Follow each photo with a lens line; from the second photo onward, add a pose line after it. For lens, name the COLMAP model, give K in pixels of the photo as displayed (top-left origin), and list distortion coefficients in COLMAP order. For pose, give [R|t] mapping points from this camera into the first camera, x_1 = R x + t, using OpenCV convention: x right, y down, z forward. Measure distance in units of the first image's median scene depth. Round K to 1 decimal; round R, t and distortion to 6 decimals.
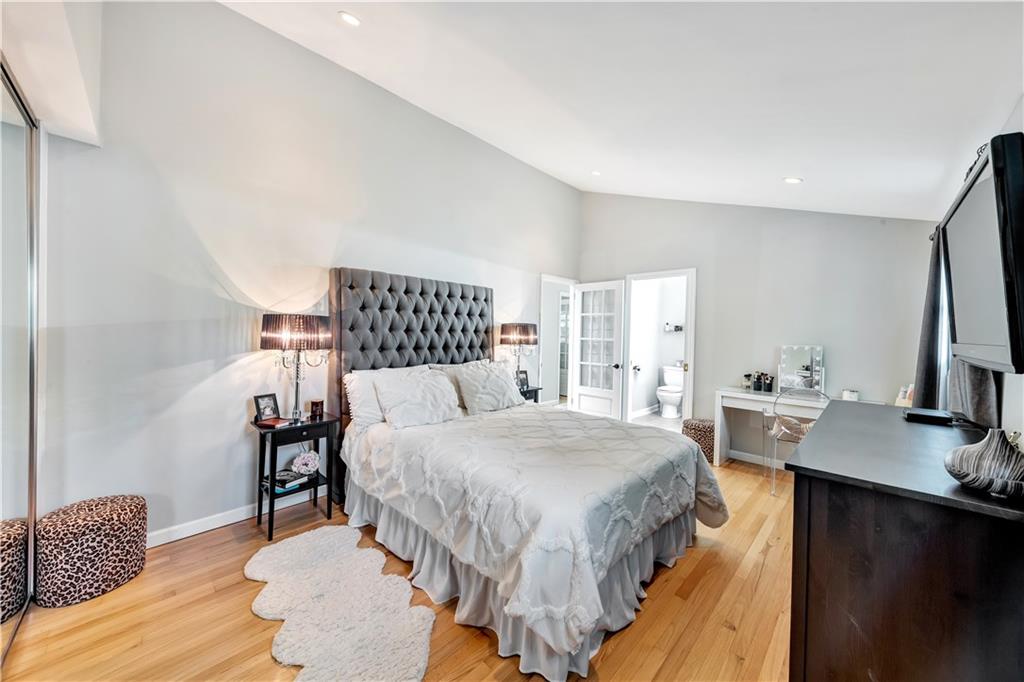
lens RADIAL K [[364.5, 0, 512.7], [0, 364.5, 337.9], [0, 0, 1]] dist [0.002732, -0.000005]
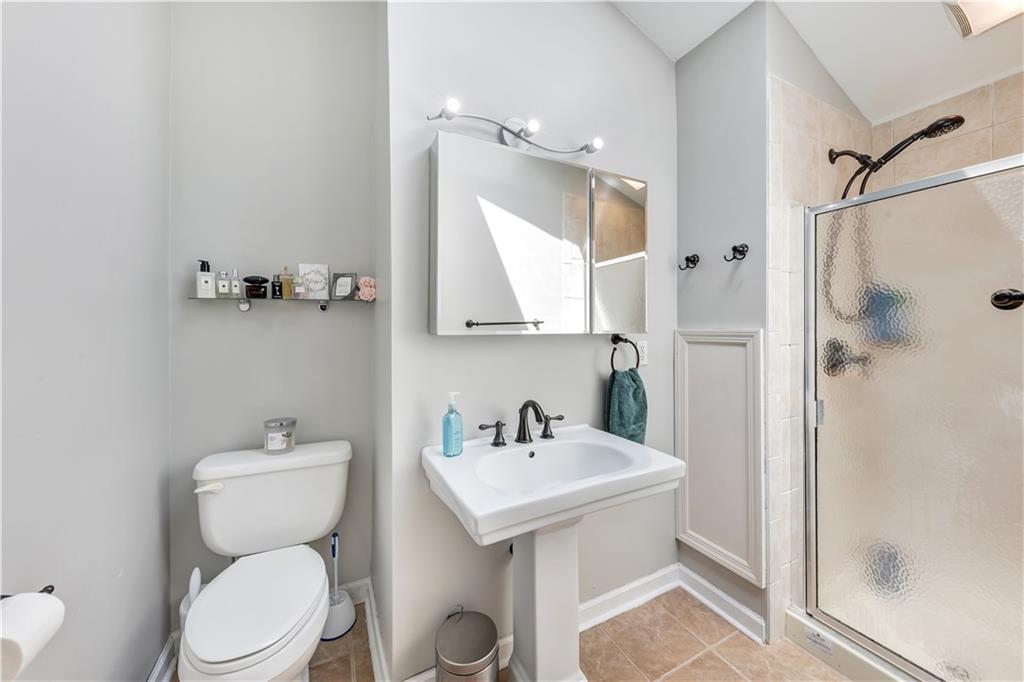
lens RADIAL K [[364.5, 0, 512.3], [0, 364.5, 334.9], [0, 0, 1]] dist [0.002732, -0.000005]
pose [[0.315427, -0.020014, 0.948739, 0.272328], [0.014332, 0.999764, 0.016325, 0.002986], [-0.948841, 0.008448, 0.315640, 0.758119]]
